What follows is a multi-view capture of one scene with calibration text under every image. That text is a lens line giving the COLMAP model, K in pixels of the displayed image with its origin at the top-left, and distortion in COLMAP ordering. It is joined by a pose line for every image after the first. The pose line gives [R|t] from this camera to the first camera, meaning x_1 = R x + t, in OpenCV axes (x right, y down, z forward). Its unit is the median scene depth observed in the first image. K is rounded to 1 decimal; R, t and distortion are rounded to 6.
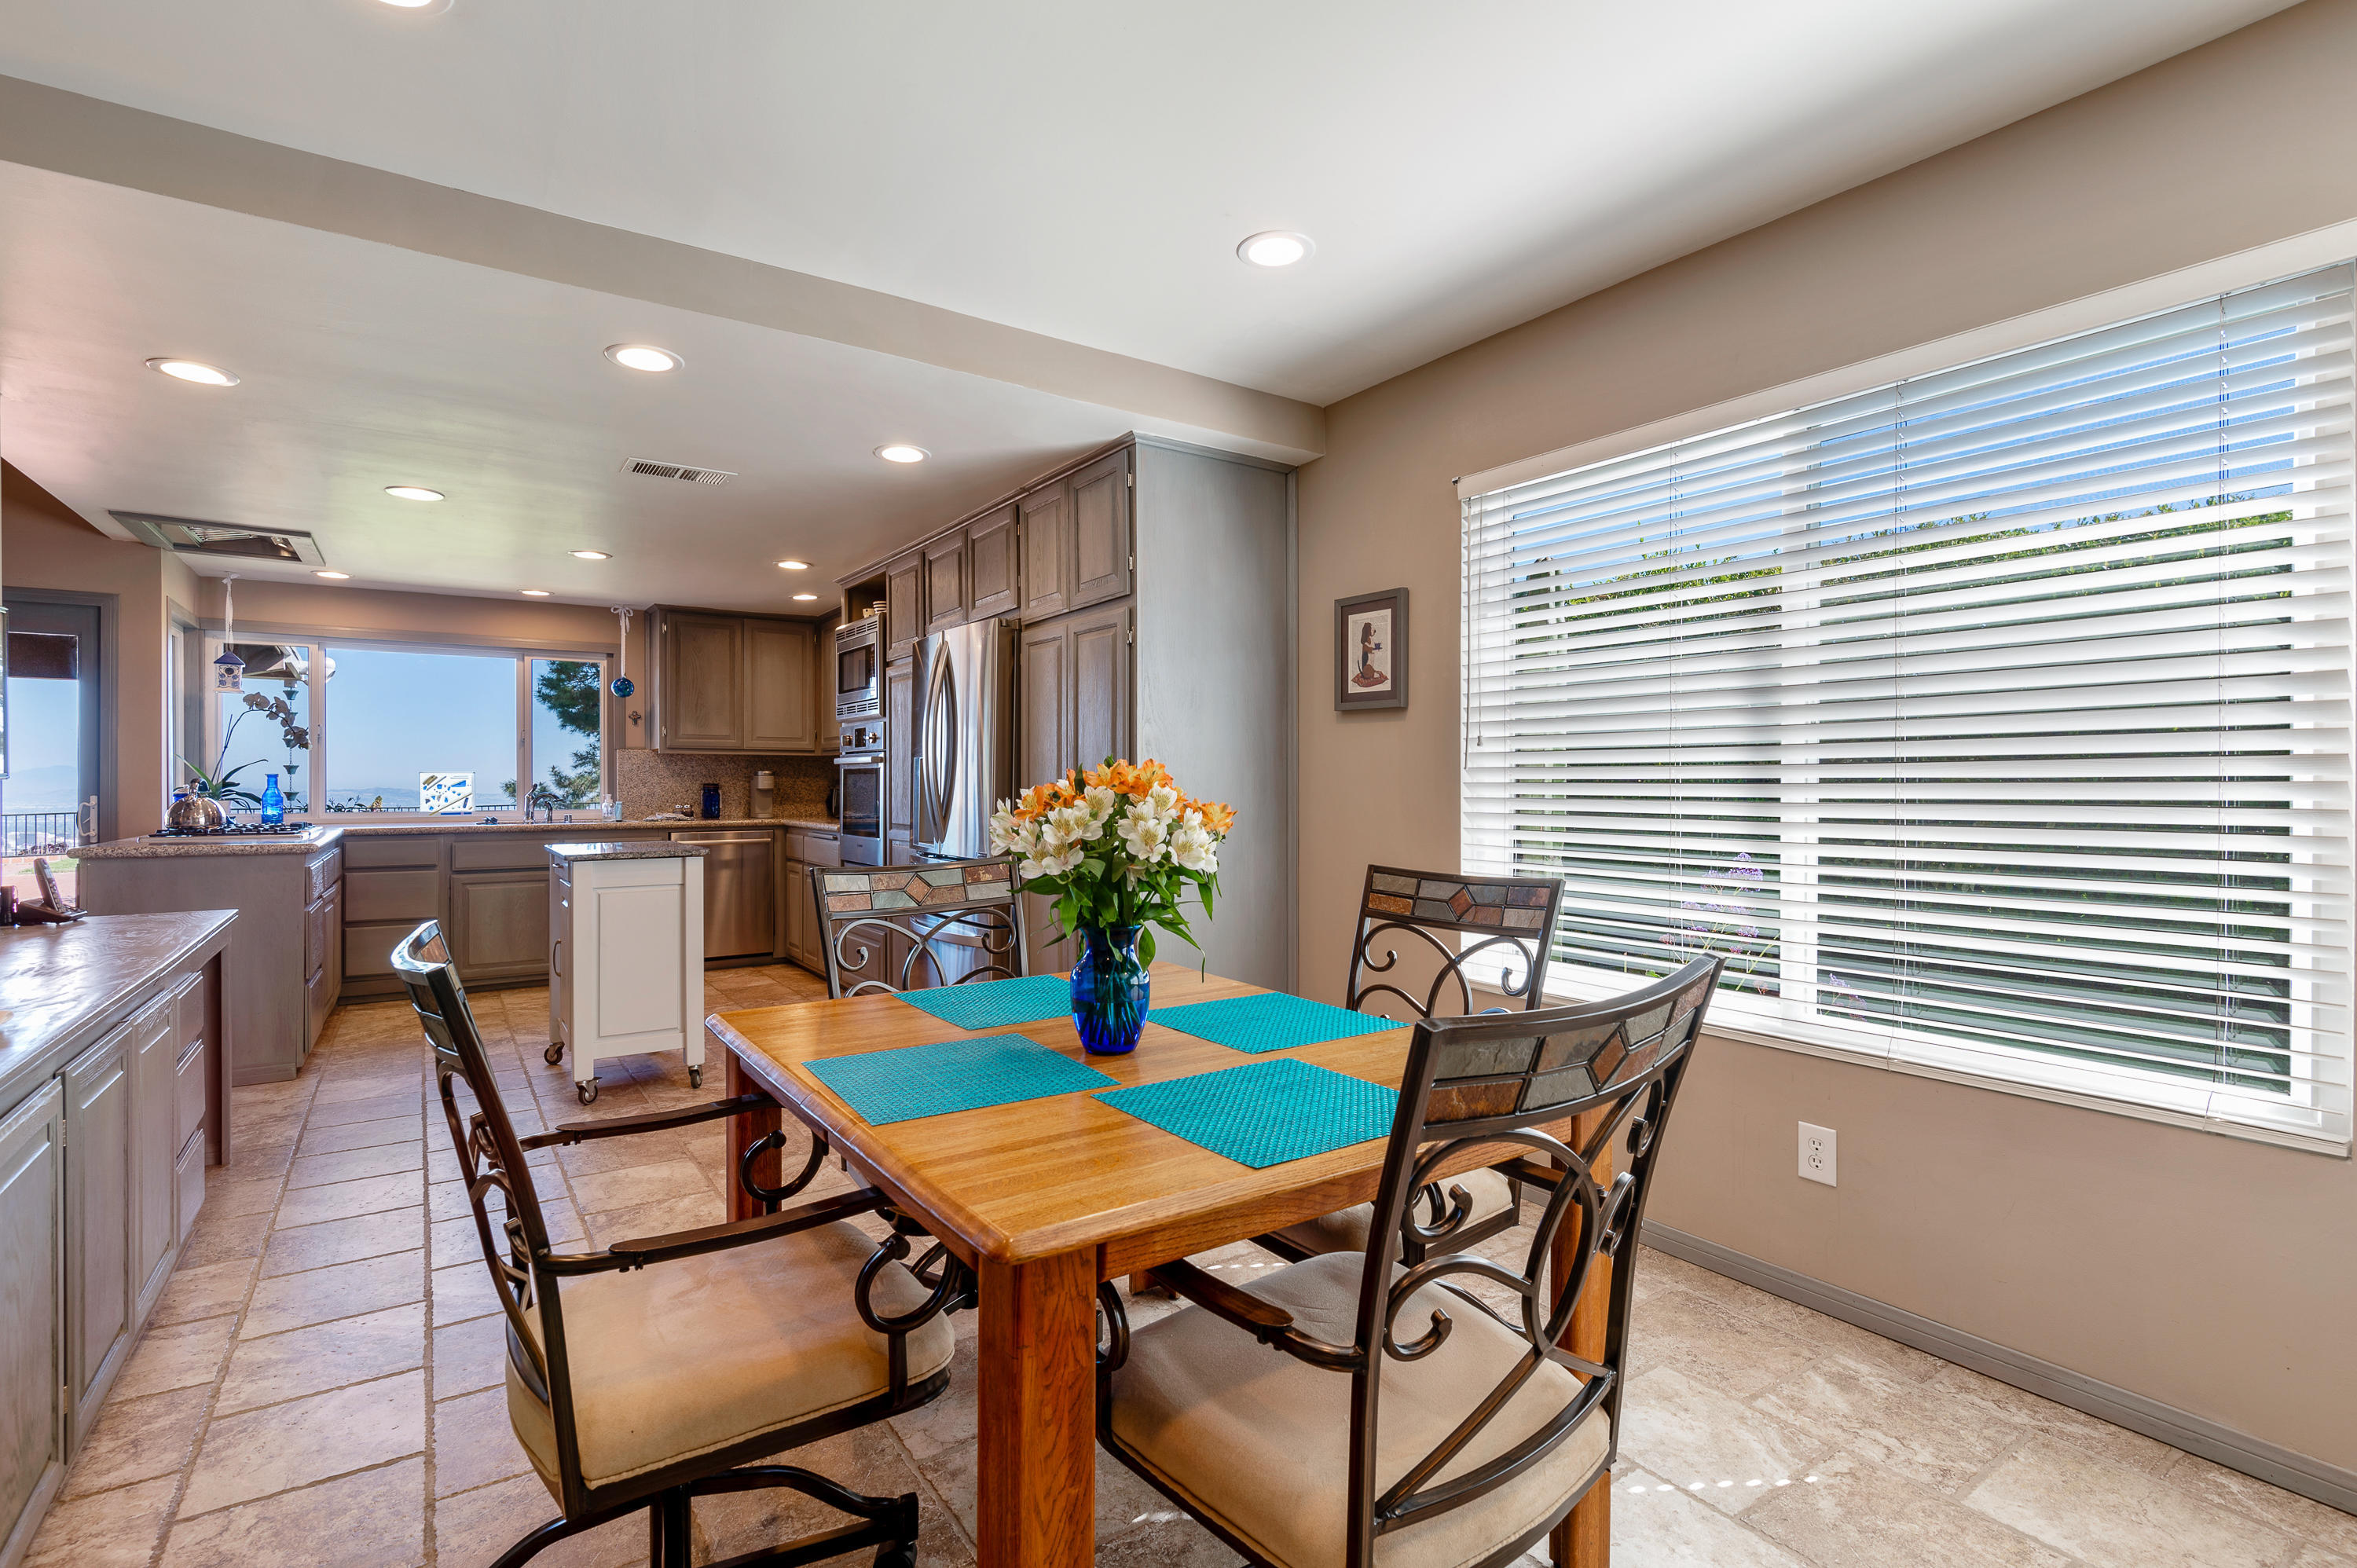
lens RADIAL K [[1083.7, 0, 1178.5], [0, 1083.7, 784.0], [0, 0, 1]] dist [-0.000830, 0.000022]
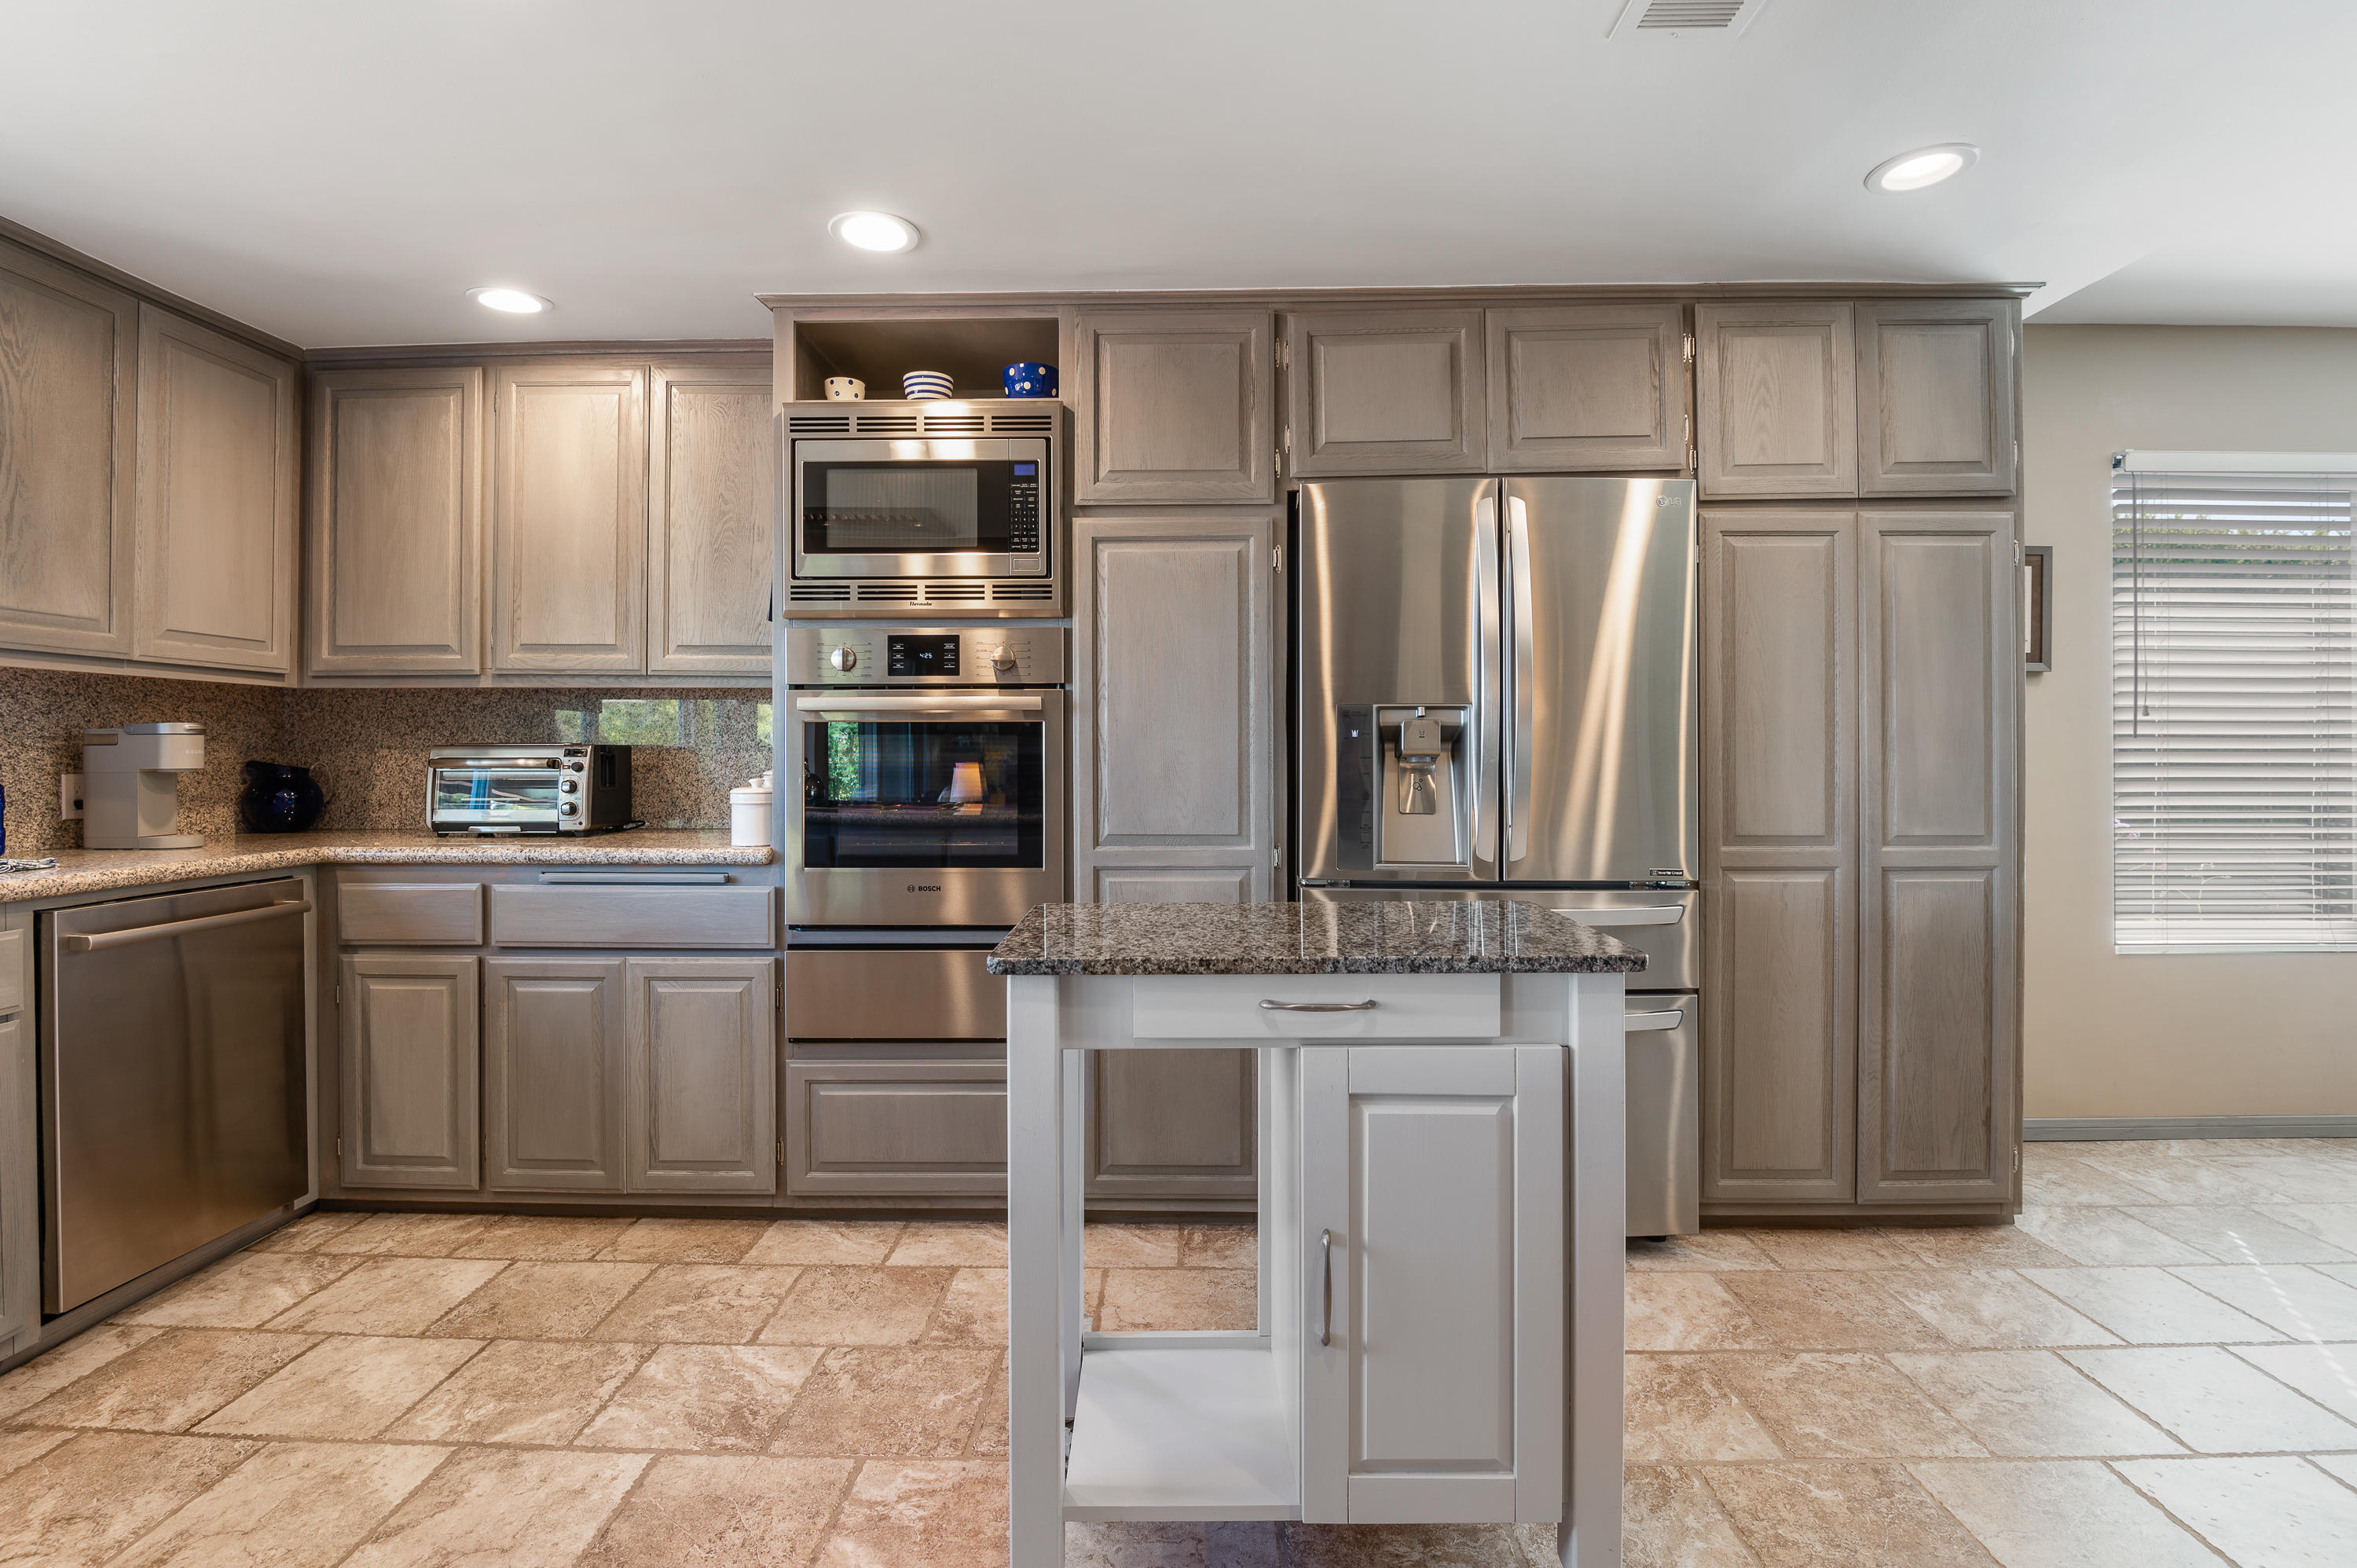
lens RADIAL K [[1135.7, 0, 1167.7], [0, 1135.7, 759.4], [0, 0, 1]] dist [-0.021270, -0.000258]
pose [[0.584713, -0.003388, 0.811233, -0.615797], [0.002893, 0.999994, 0.002092, 0.000991], [-0.811235, 0.001123, 0.584719, 0.625279]]
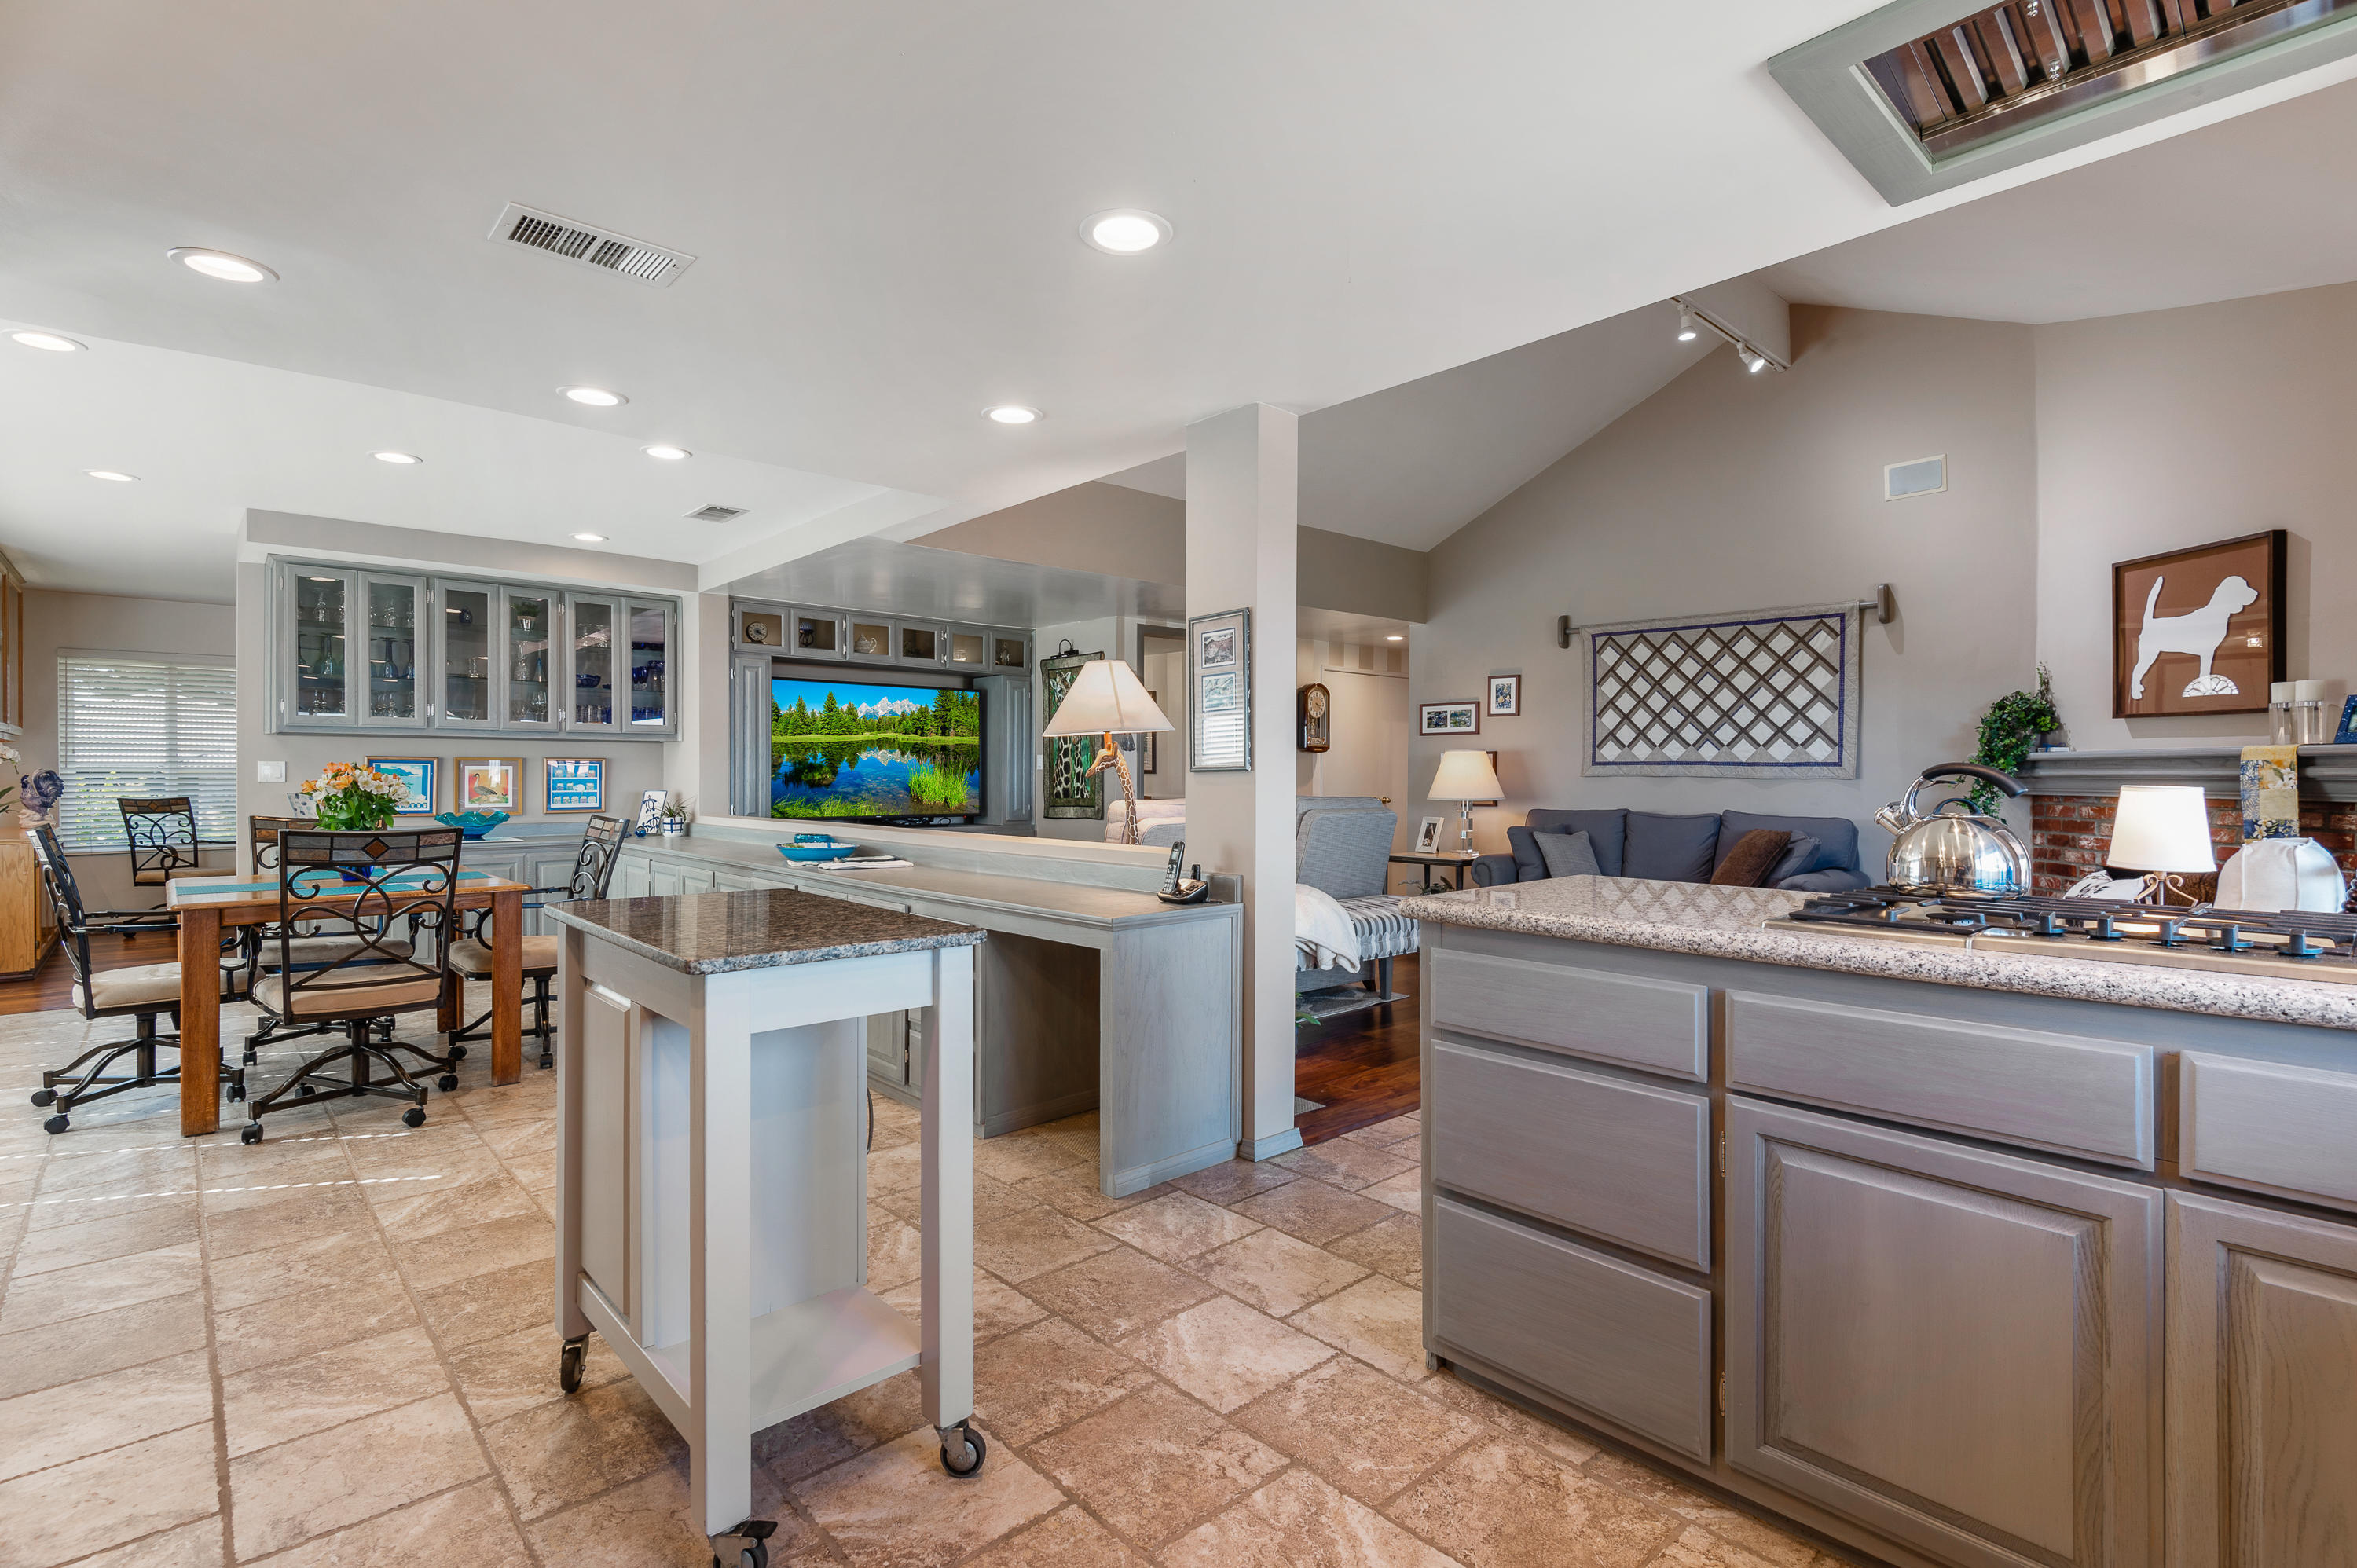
lens RADIAL K [[1083.7, 0, 1178.5], [0, 1083.7, 784.0], [0, 0, 1]] dist [-0.000830, 0.000022]
pose [[-0.990307, 0.000579, -0.138896, -0.483333], [-0.000902, 0.999943, 0.010605, -0.001743], [0.138894, 0.010627, -0.990250, 1.072927]]
